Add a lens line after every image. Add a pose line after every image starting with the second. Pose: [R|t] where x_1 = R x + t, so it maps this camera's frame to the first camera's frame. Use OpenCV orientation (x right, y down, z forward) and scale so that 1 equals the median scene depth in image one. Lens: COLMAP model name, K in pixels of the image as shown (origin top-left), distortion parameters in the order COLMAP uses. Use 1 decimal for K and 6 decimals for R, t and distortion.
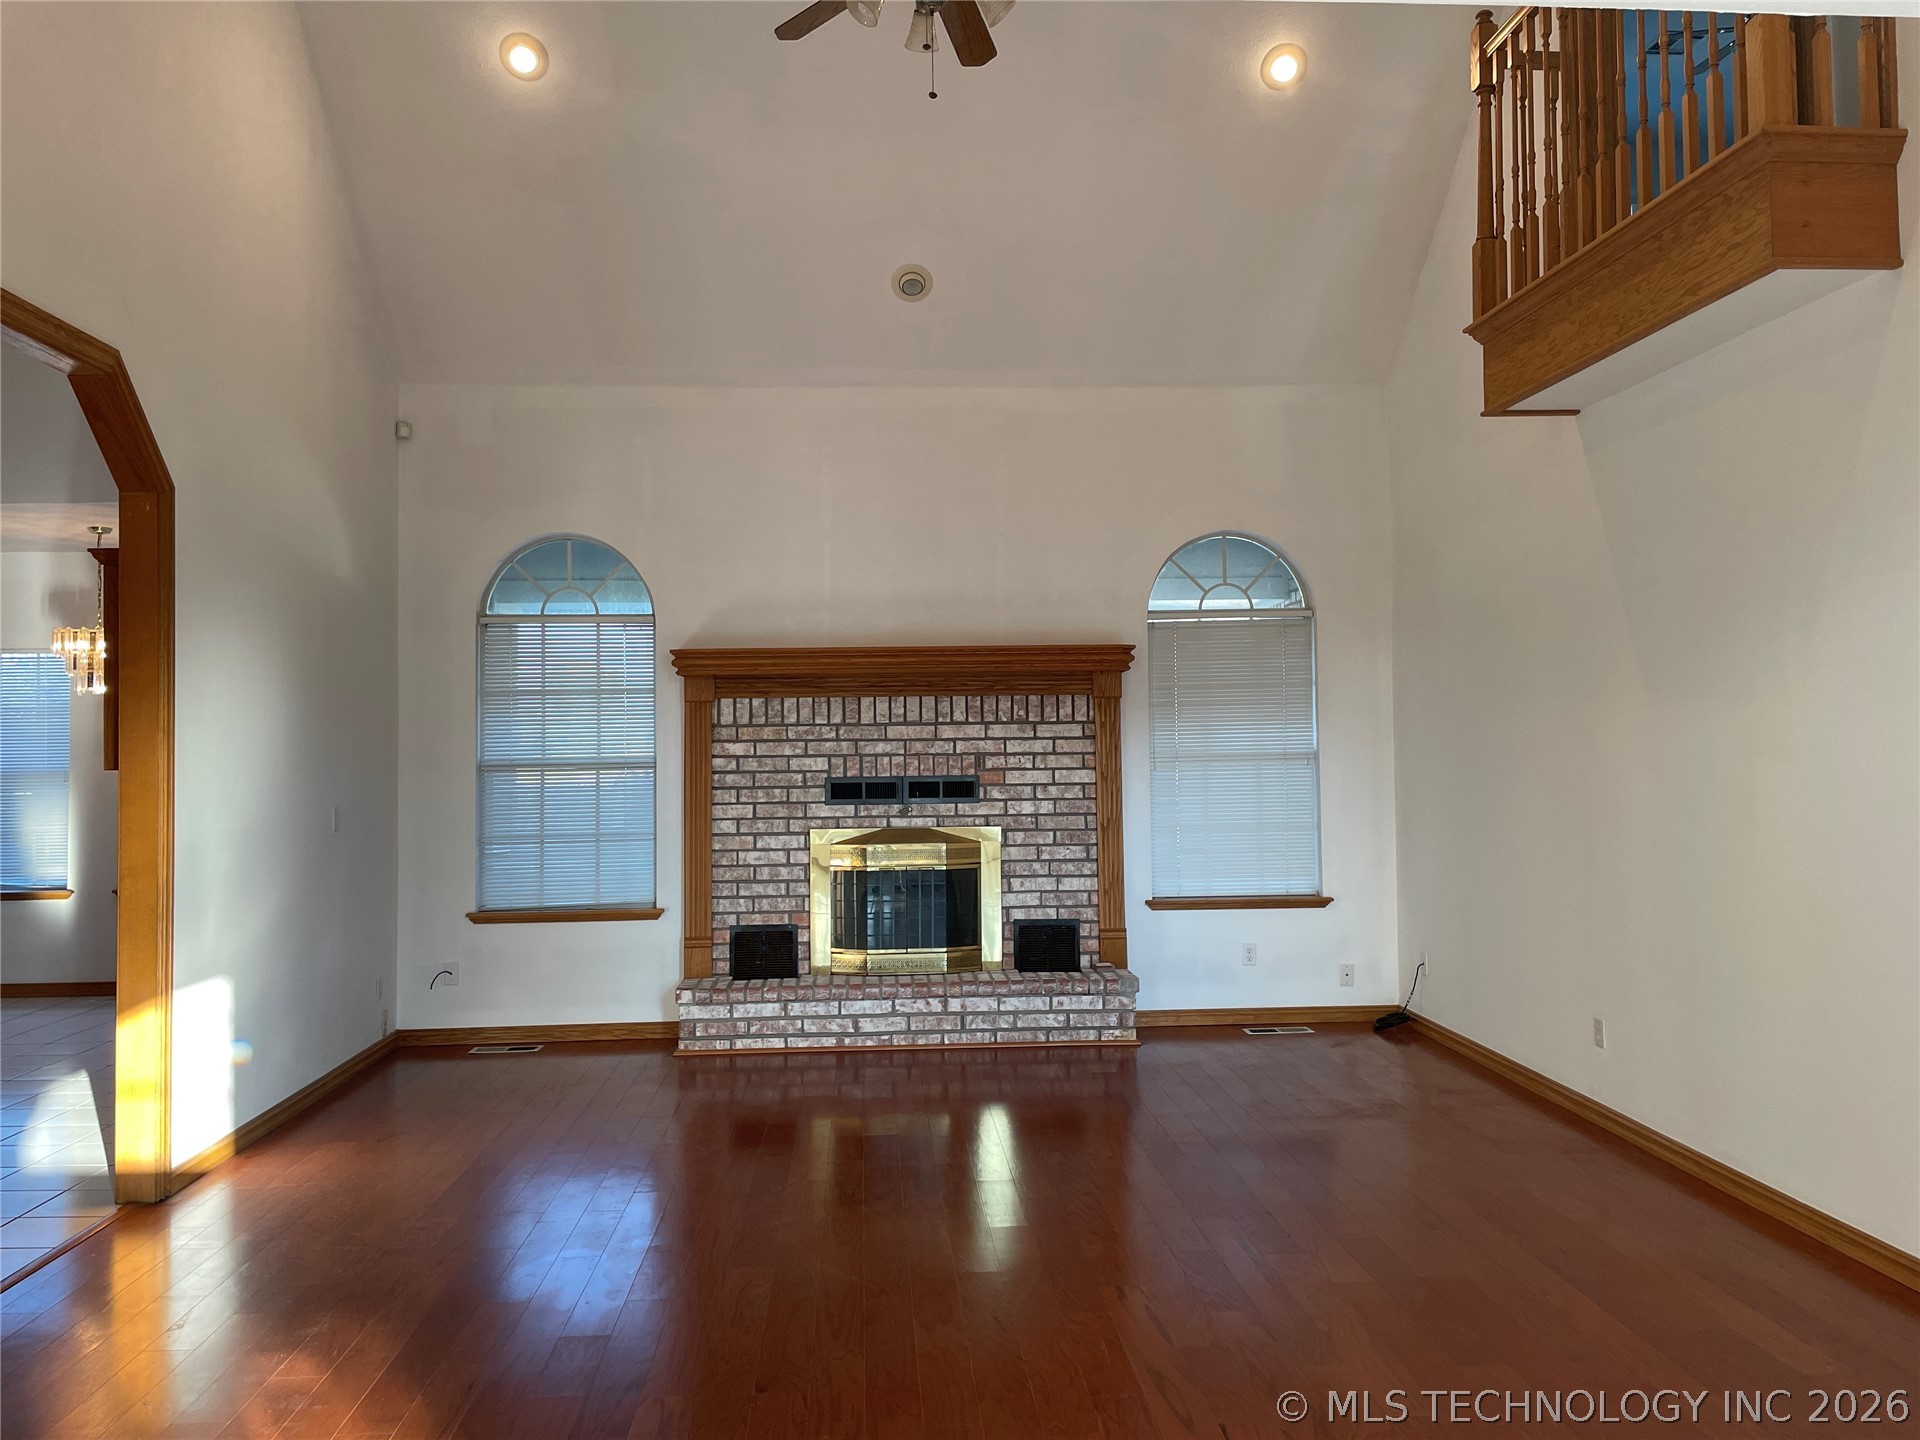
lens RADIAL K [[1471.7, 0, 943.5], [0, 1471.7, 714.2], [0, 0, 1]] dist [0.083682, -0.111052]
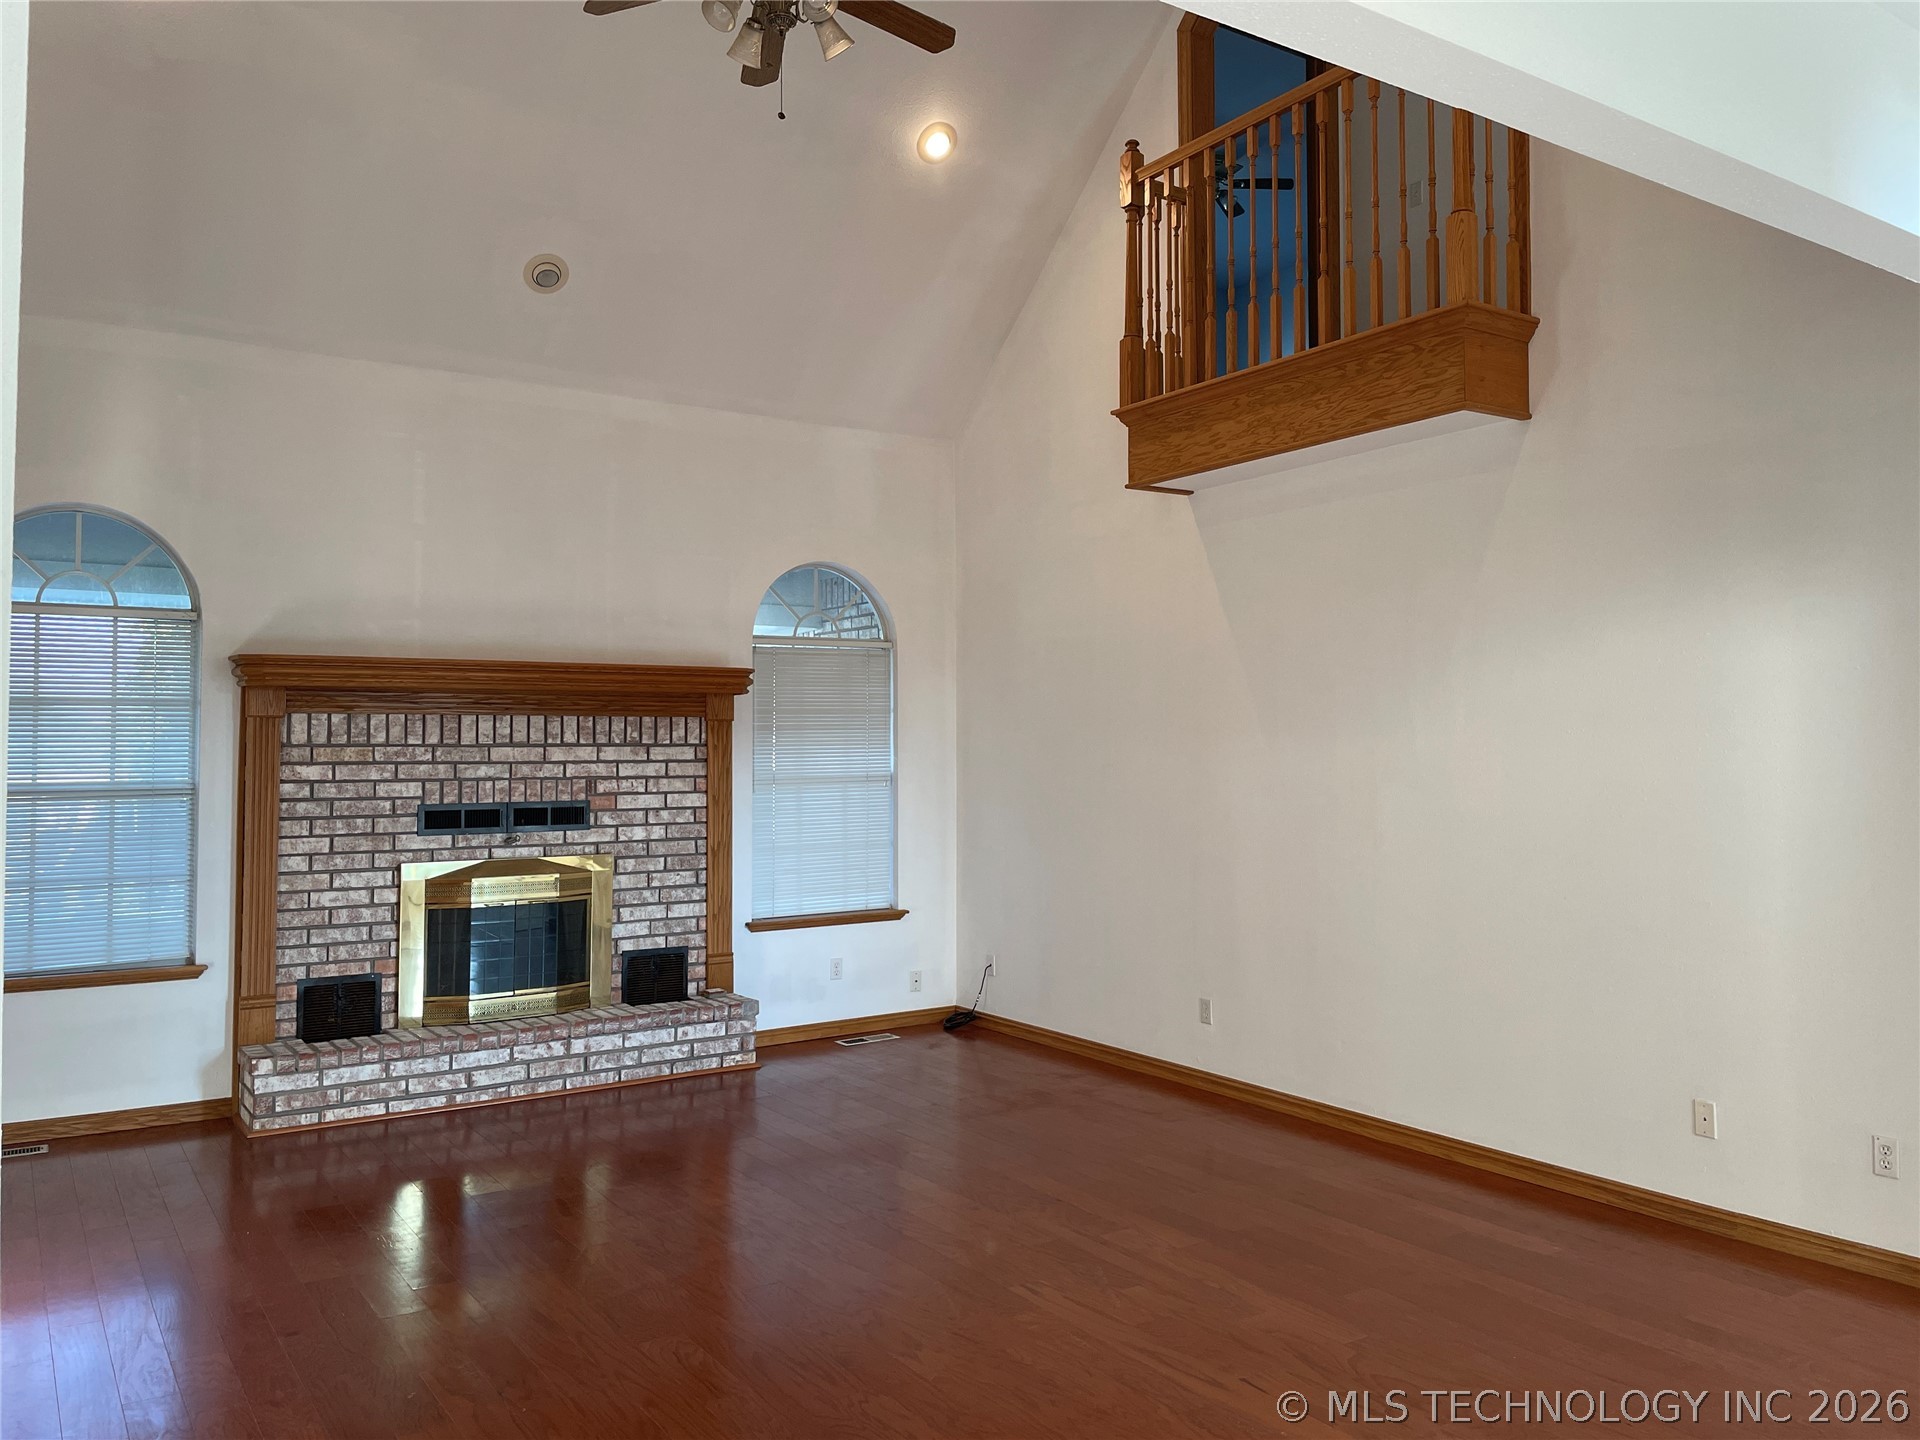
lens RADIAL K [[1471.7, 0, 972.3], [0, 1471.7, 705.1], [0, 0, 1]] dist [0.083682, -0.111052]
pose [[0.858607, 0.023984, 0.512074, -0.254632], [-0.015015, 0.999653, -0.021644, -0.002721], [-0.512415, 0.010895, 0.858669, 0.057022]]
